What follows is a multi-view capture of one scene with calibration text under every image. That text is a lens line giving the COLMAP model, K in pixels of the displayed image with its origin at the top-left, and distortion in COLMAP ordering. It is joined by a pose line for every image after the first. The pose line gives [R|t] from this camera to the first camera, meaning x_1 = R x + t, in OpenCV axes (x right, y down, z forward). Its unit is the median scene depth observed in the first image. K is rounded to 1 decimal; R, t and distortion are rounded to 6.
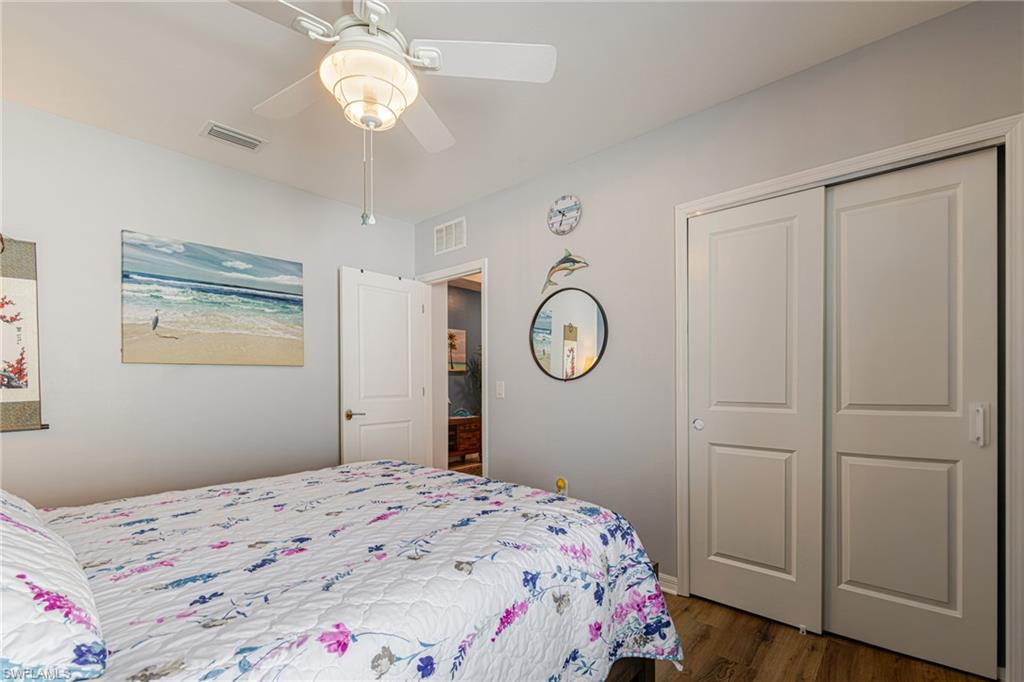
lens RADIAL K [[442.7, 0, 511.0], [0, 442.7, 384.3], [0, 0, 1]] dist [-0.001384, -0.000424]
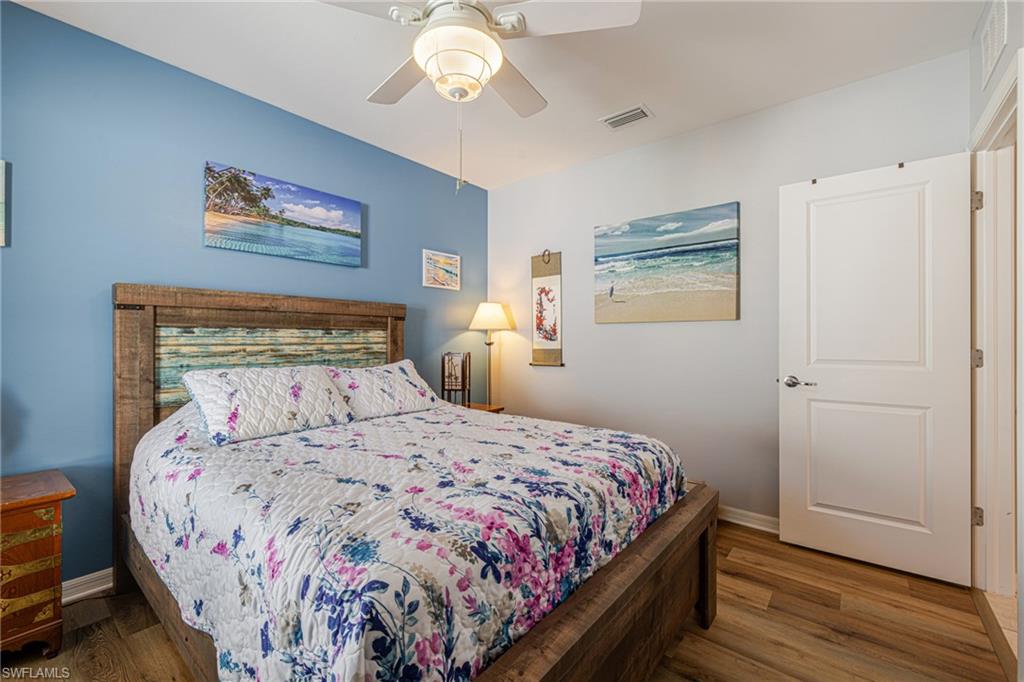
lens RADIAL K [[424.5, 0, 506.2], [0, 424.5, 339.7], [0, 0, 1]] dist [-0.001880, 0.000037]
pose [[0.050703, 0.009651, -0.998667, 0.401042], [-0.008967, 0.999917, 0.009208, -0.007072], [0.998674, 0.008488, 0.050785, 0.605528]]
